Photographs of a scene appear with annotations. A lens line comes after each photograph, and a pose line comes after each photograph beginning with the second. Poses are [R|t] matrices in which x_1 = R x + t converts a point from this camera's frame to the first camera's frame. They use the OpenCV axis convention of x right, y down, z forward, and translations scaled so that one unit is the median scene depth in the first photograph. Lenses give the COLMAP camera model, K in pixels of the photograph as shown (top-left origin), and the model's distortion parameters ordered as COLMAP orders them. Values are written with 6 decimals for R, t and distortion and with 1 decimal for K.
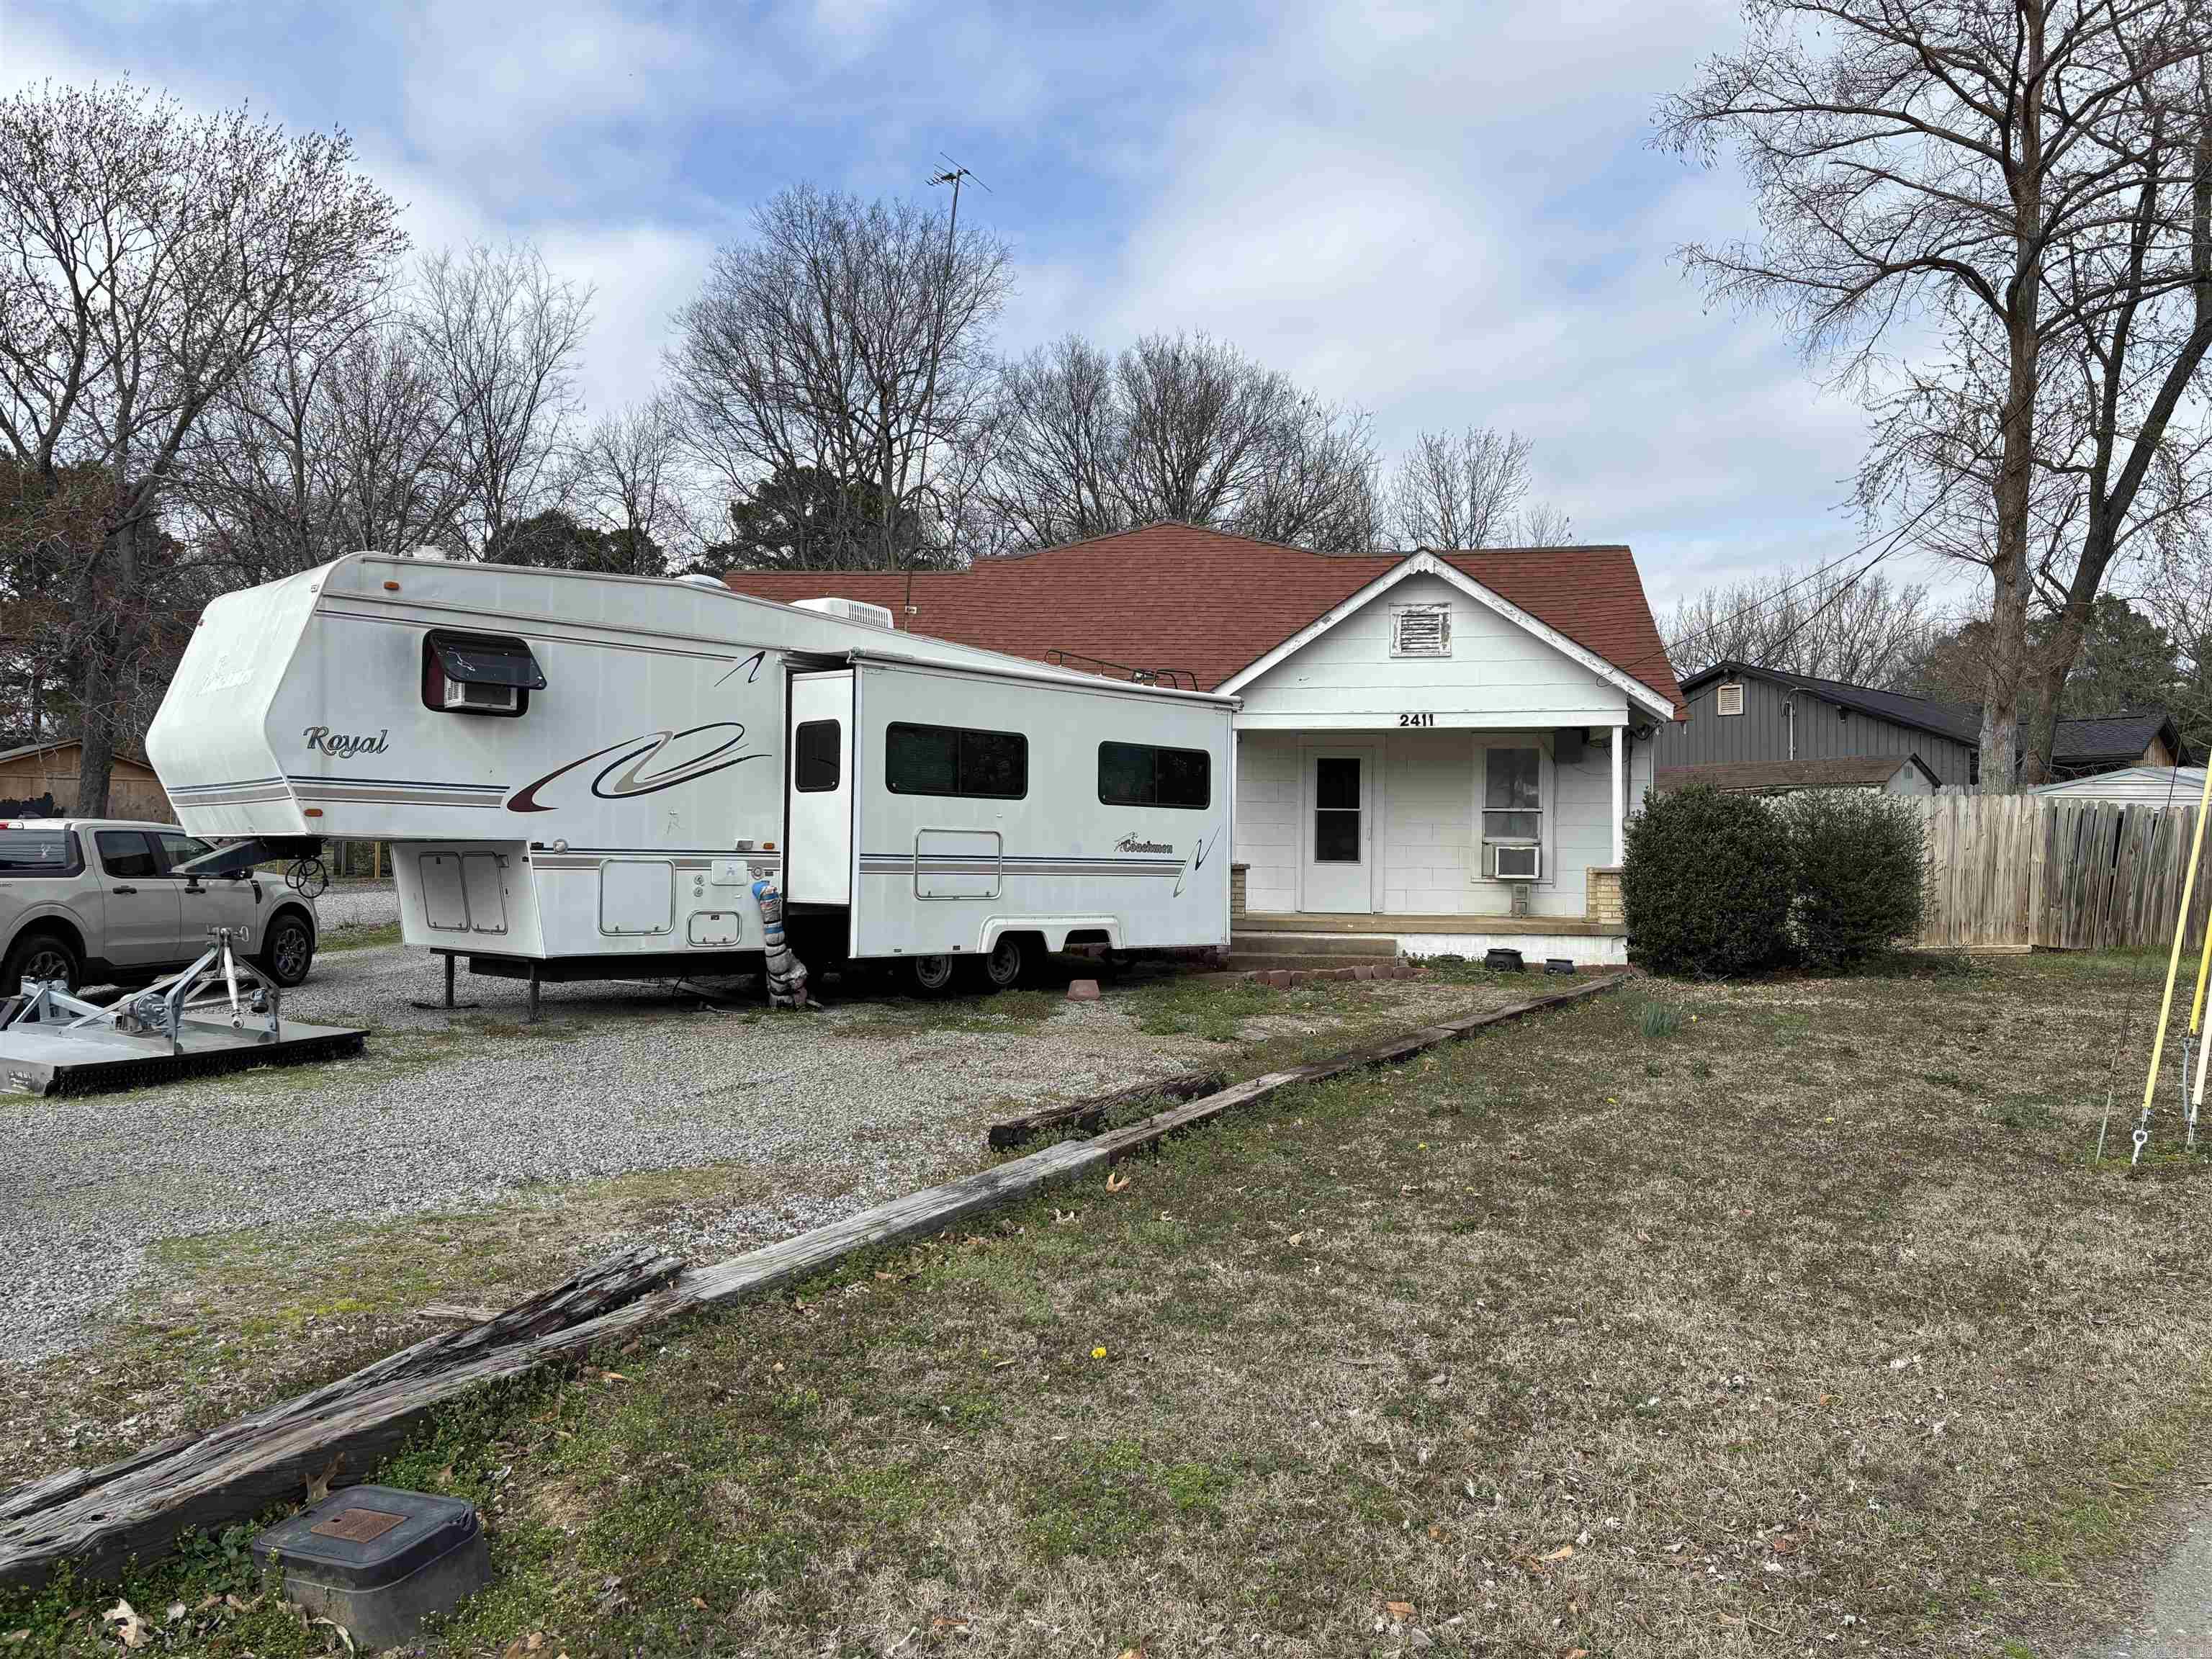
lens RADIAL K [[1650.9, 0, 1106.0], [0, 1650.9, 829.5], [0, 0, 1]] dist [0.024356, 0.001602]
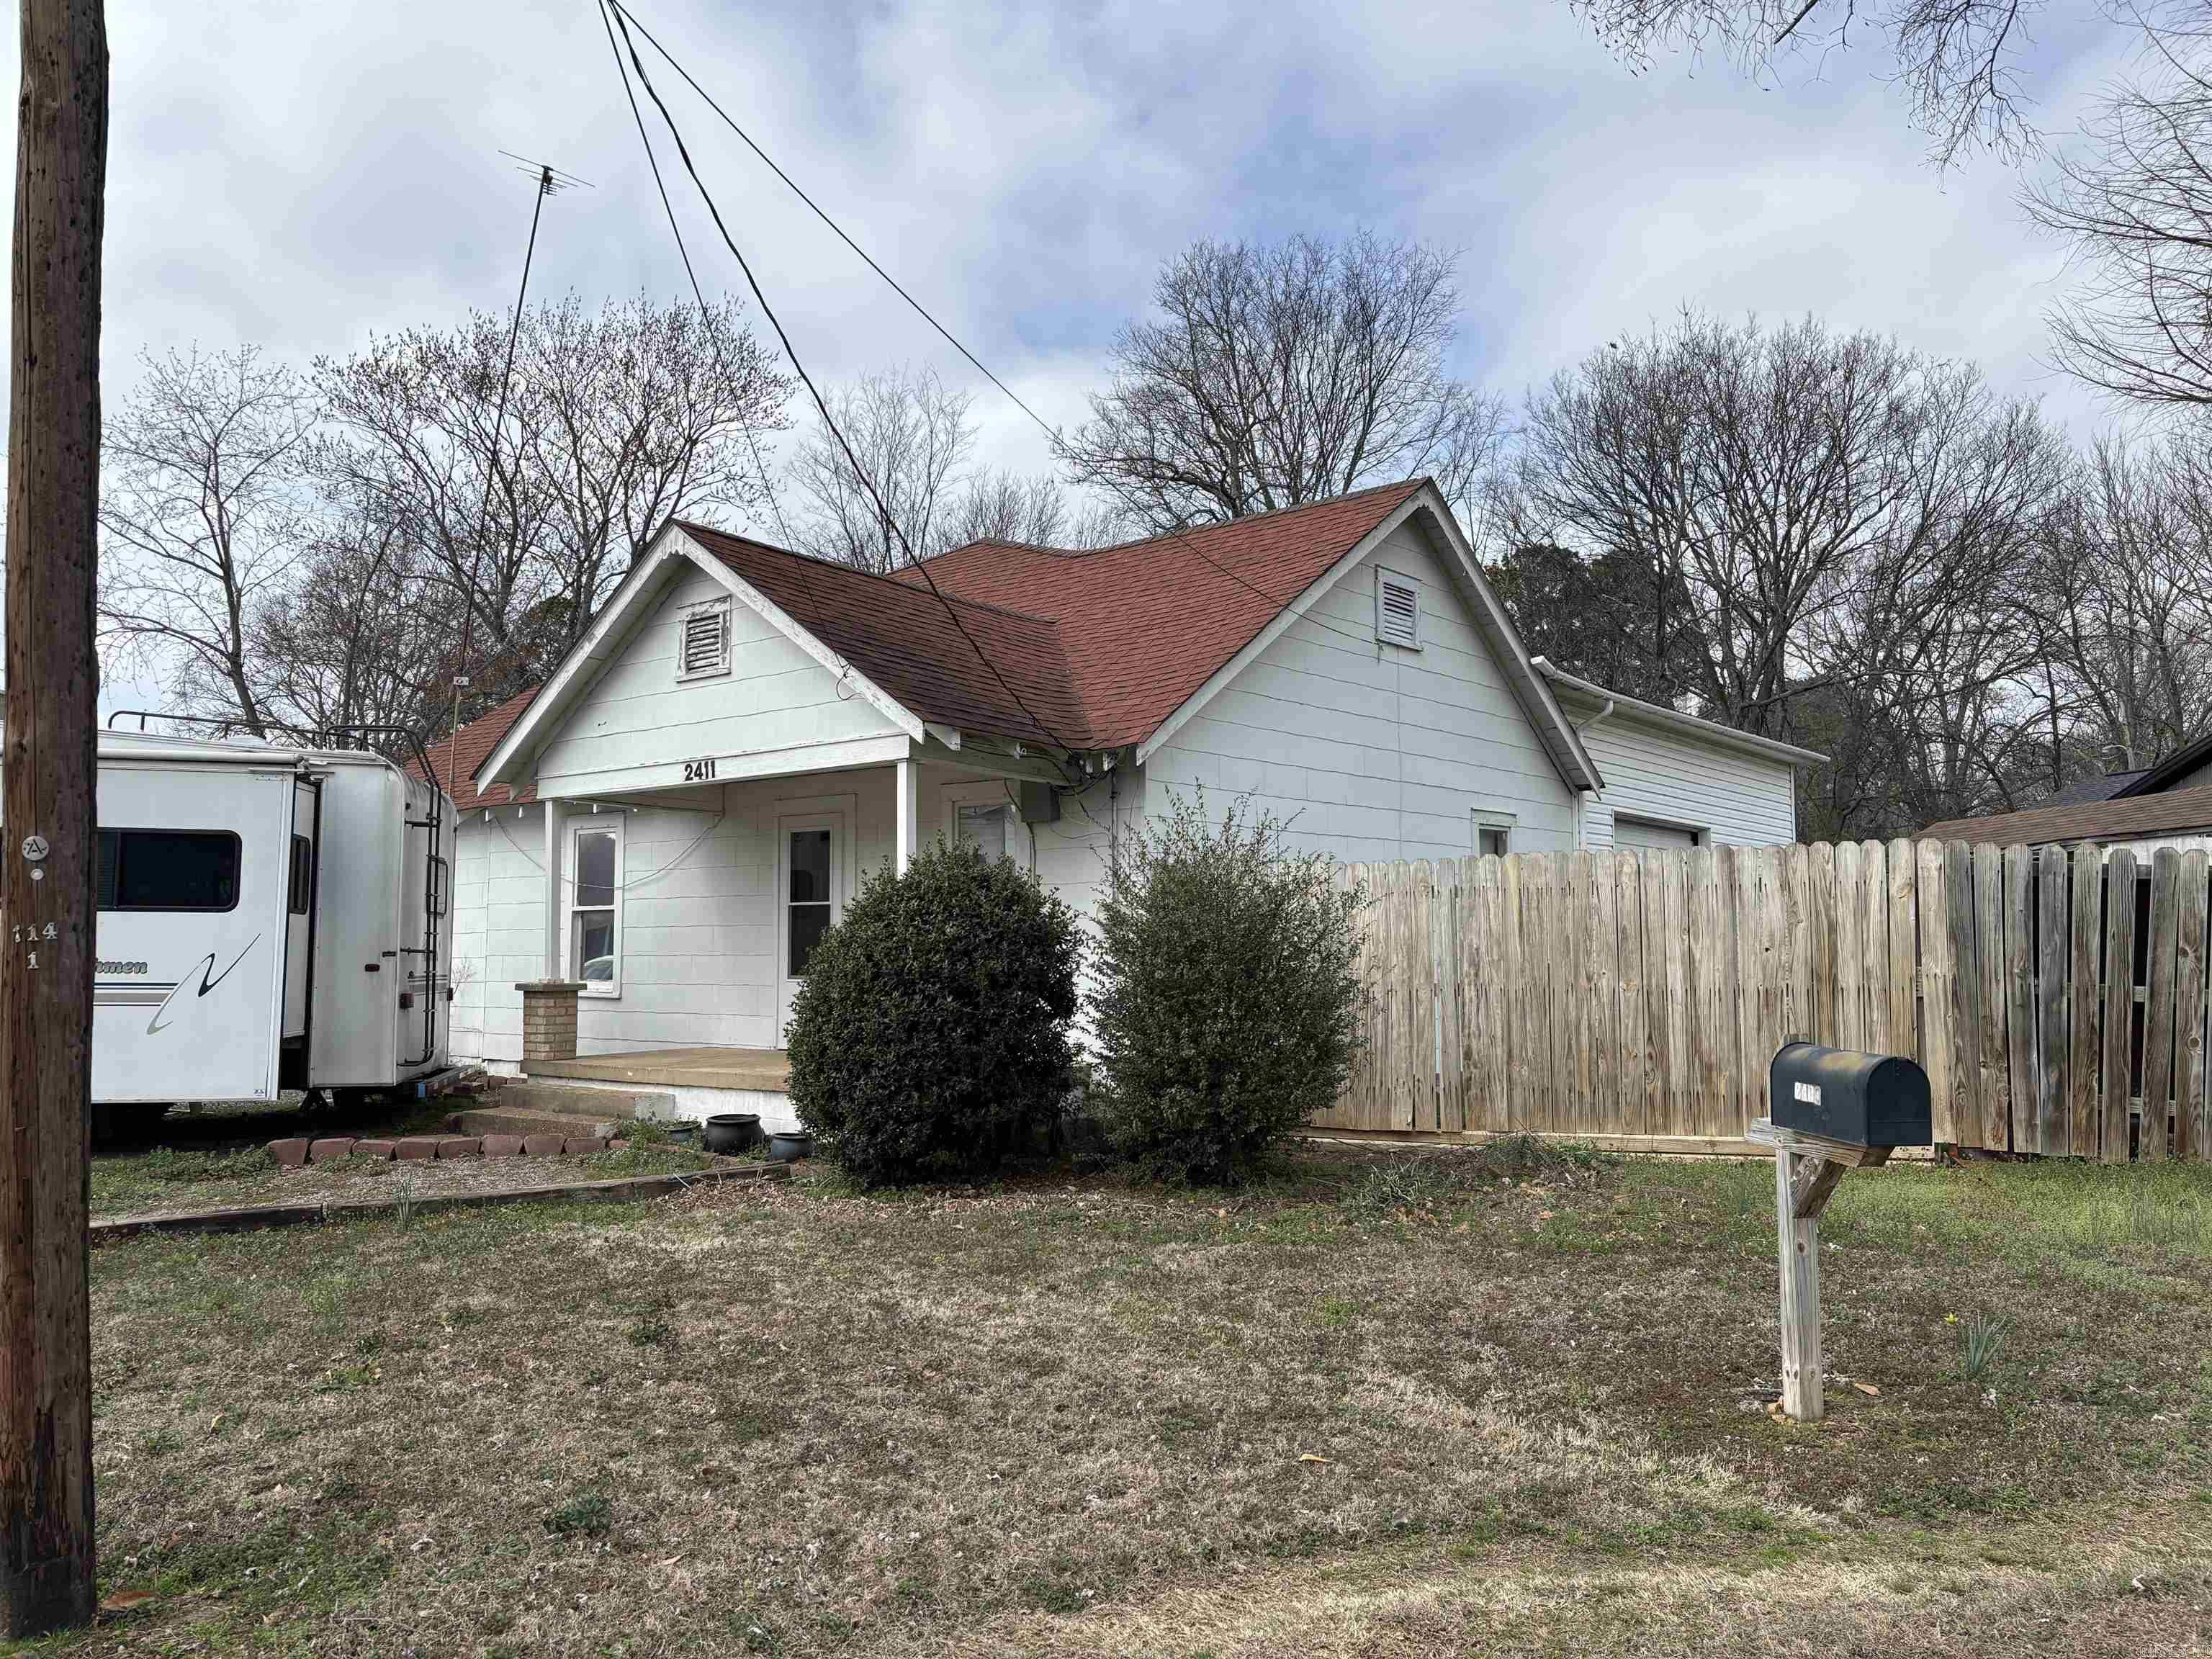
lens RADIAL K [[1650.9, 0, 1106.0], [0, 1650.9, 829.5], [0, 0, 1]] dist [0.024356, 0.001602]
pose [[0.856130, -0.048112, -0.514516, 0.610858], [0.017444, 0.997780, -0.064276, 0.004290], [0.516466, 0.046053, 0.855068, 0.450949]]
